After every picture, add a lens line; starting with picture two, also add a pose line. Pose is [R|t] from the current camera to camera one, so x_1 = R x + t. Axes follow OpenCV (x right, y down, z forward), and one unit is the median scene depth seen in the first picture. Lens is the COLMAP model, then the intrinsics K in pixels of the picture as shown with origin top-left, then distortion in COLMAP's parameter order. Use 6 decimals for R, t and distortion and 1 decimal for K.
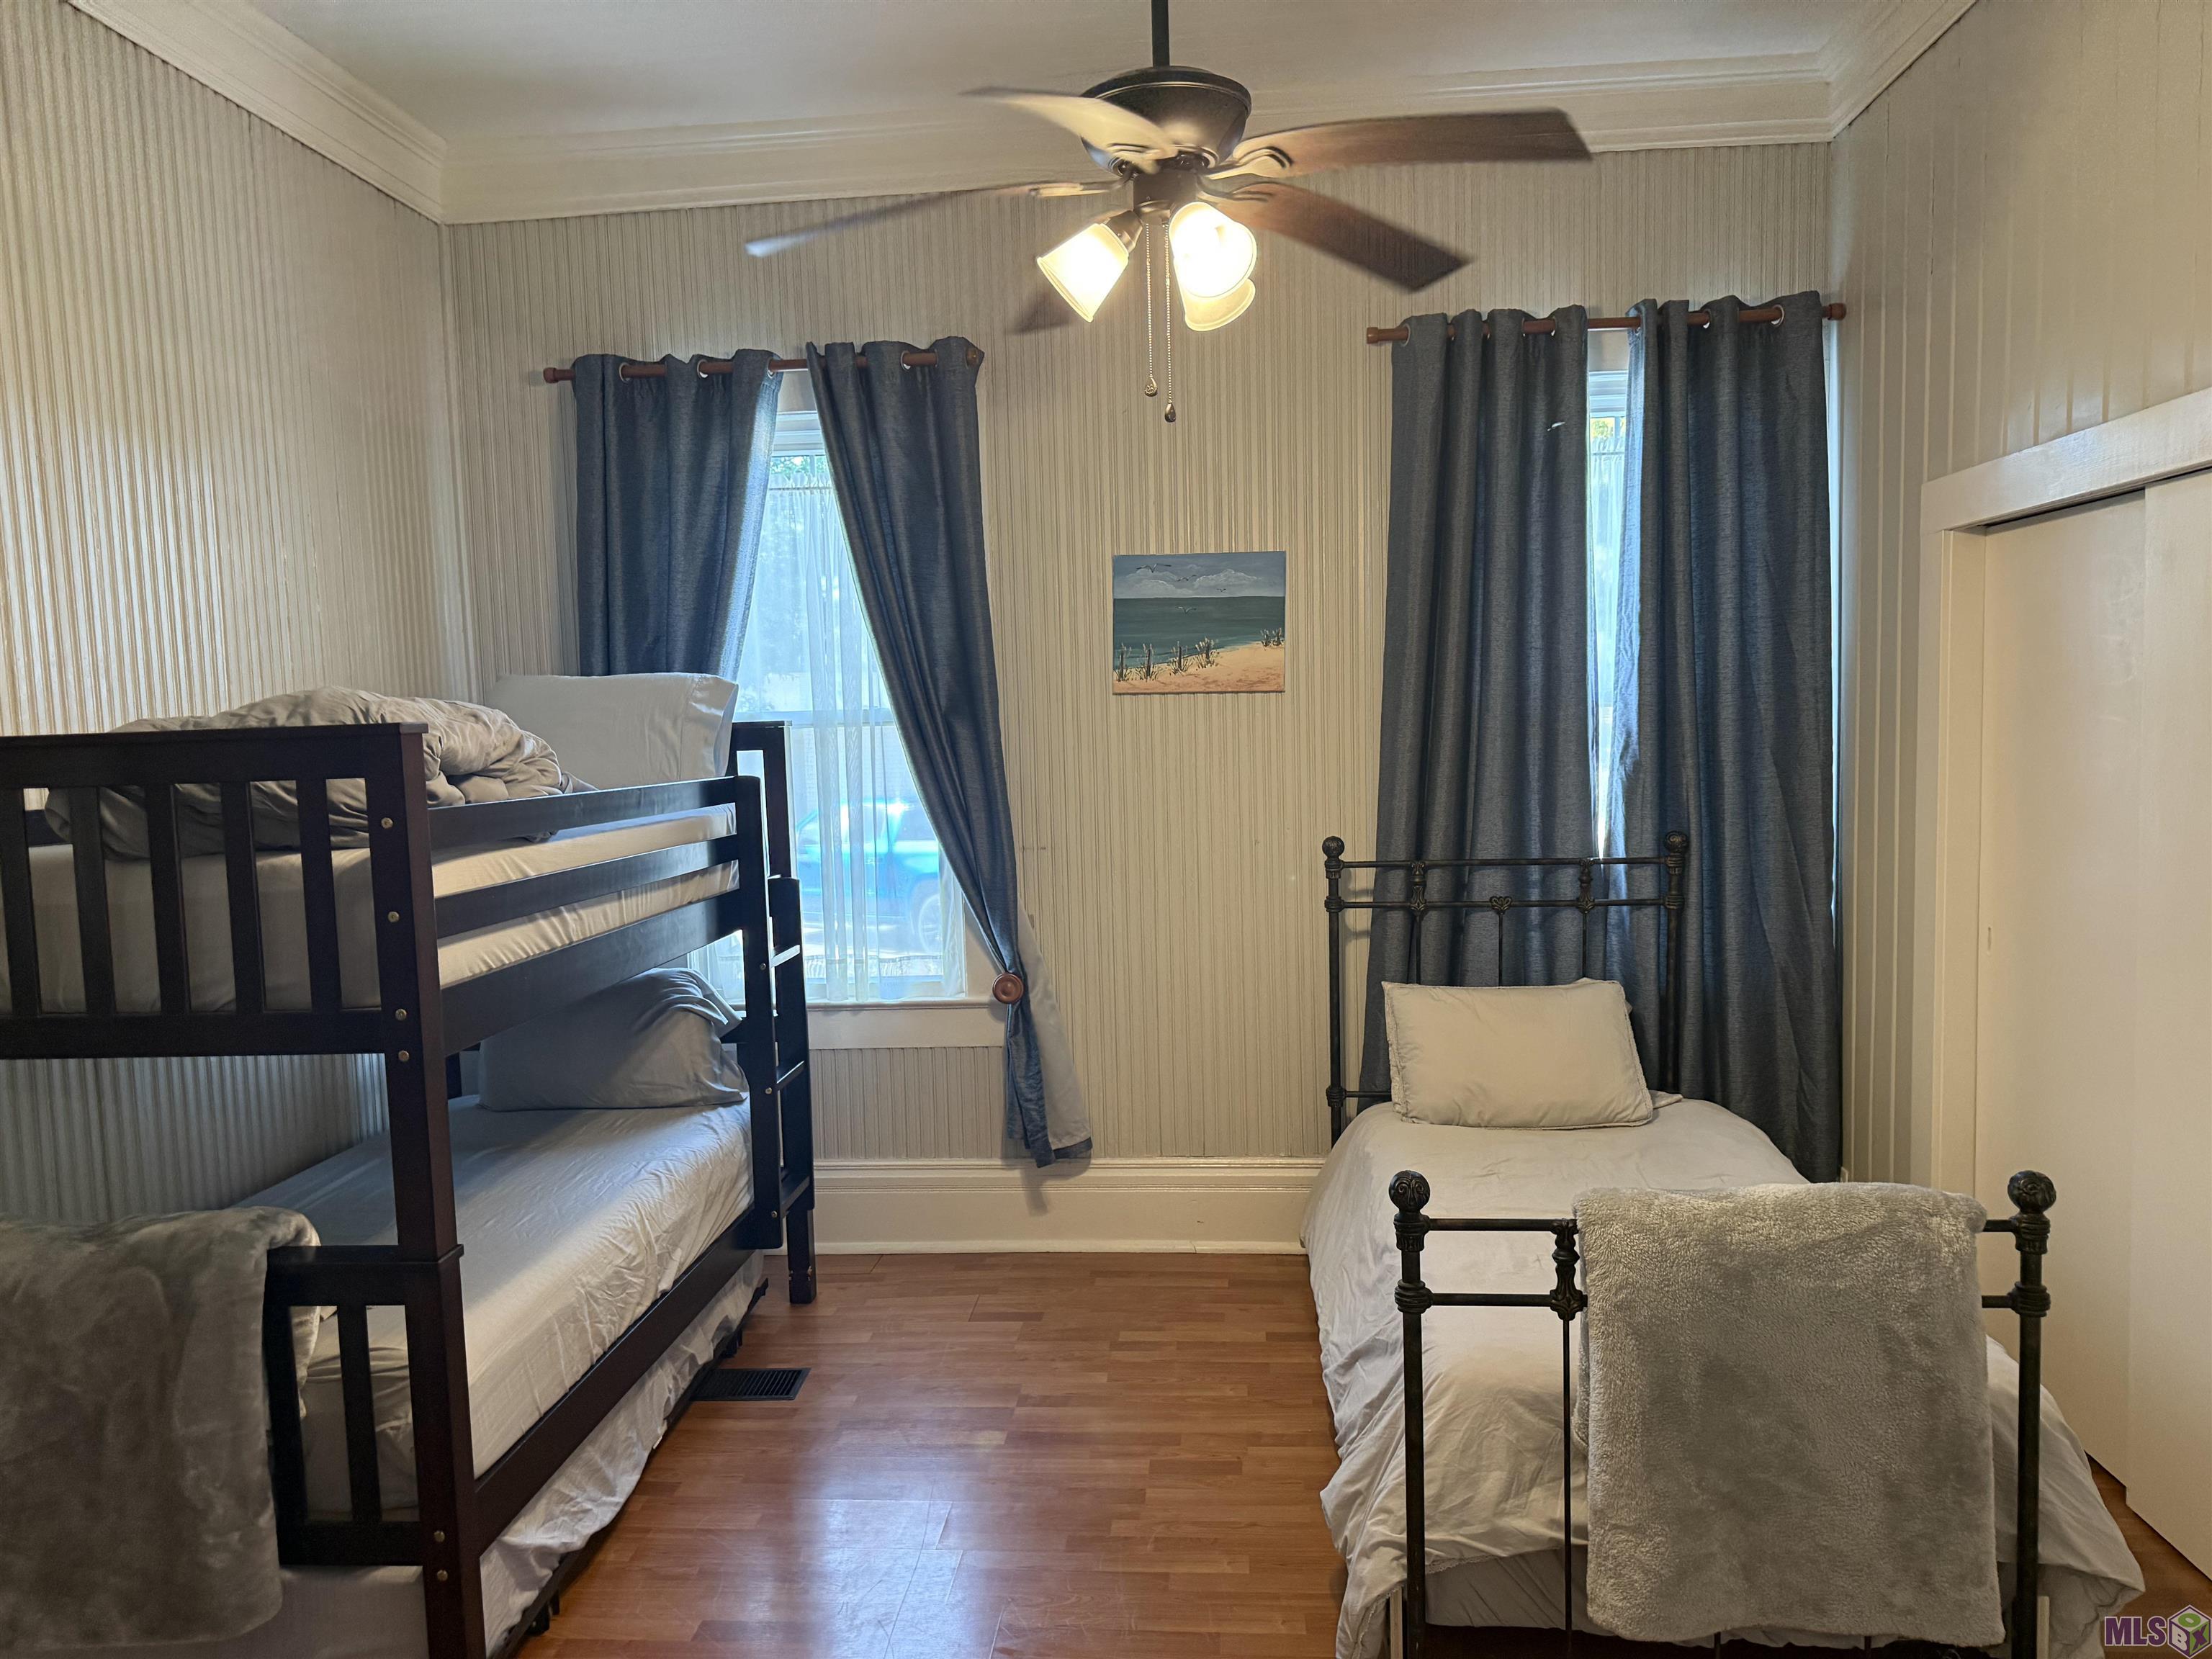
lens RADIAL K [[1535.9, 0, 1101.4], [0, 1535.9, 832.9], [0, 0, 1]] dist [0.043888, -0.062428]
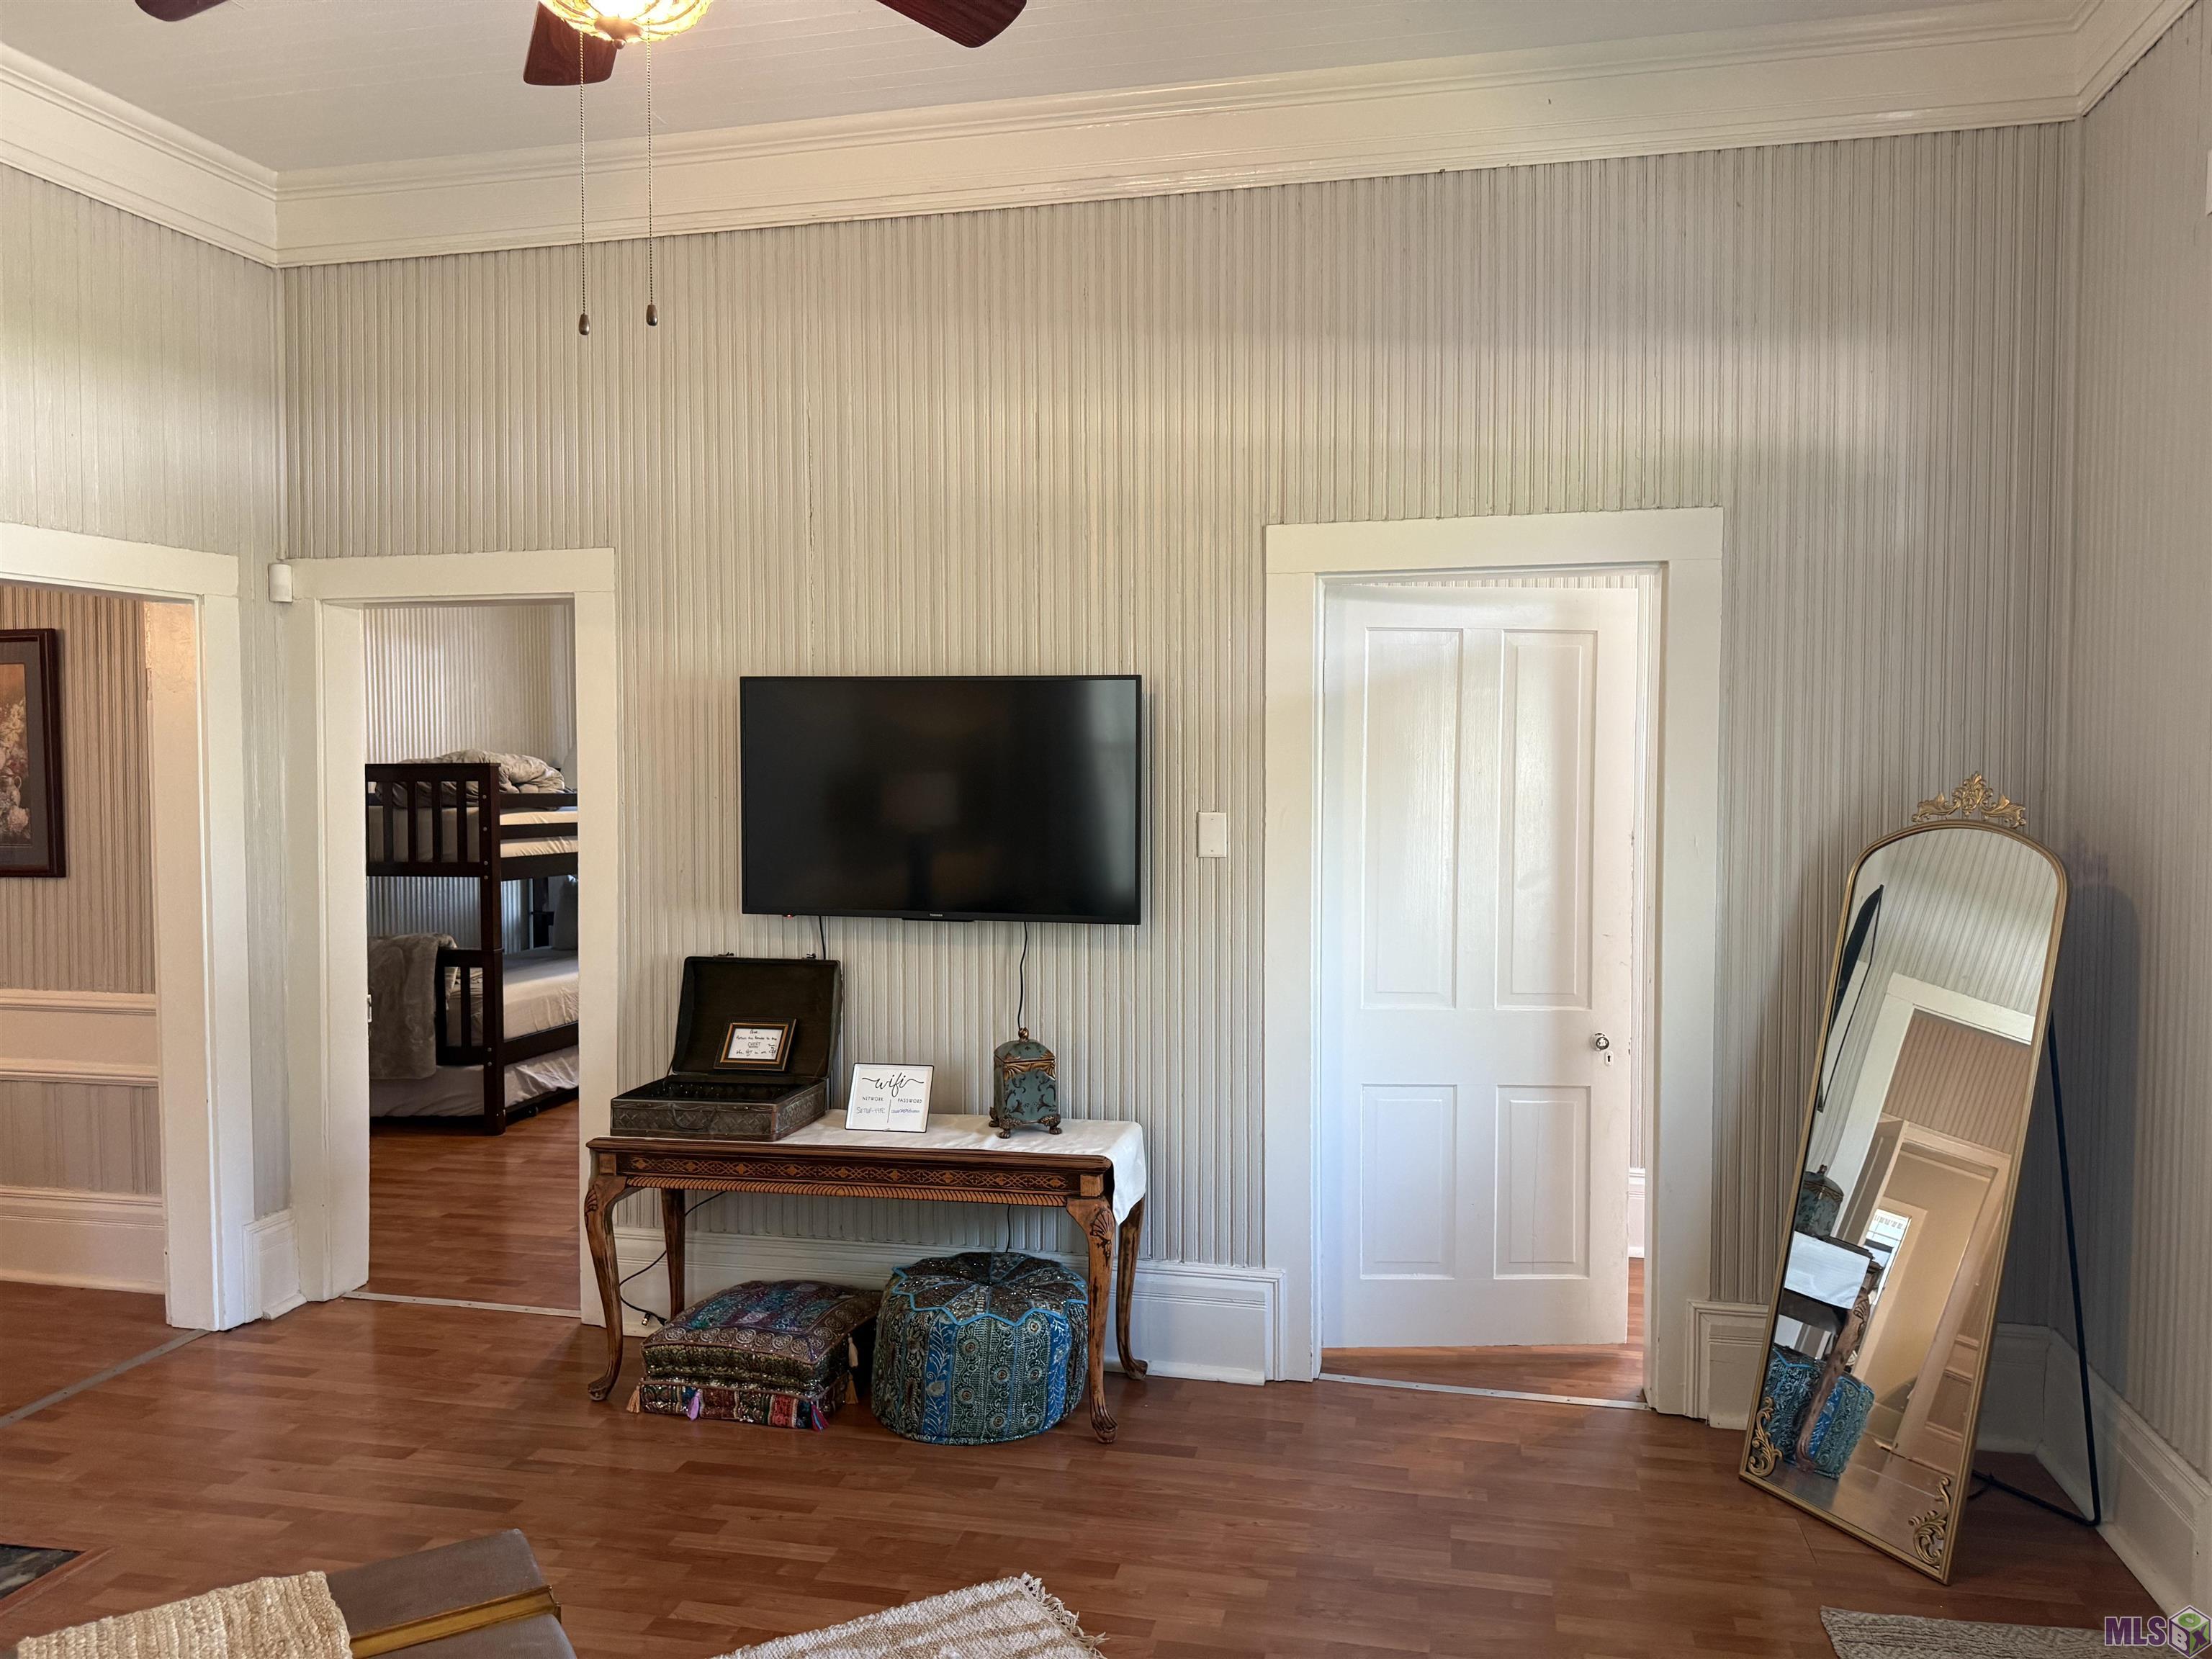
lens RADIAL K [[1535.9, 0, 1101.4], [0, 1535.9, 832.9], [0, 0, 1]] dist [0.043888, -0.062428]
pose [[0.990260, 0.035130, -0.134726, 1.044152], [-0.039465, 0.998781, -0.029637, 0.097155], [0.133521, 0.034666, 0.990440, -1.659315]]
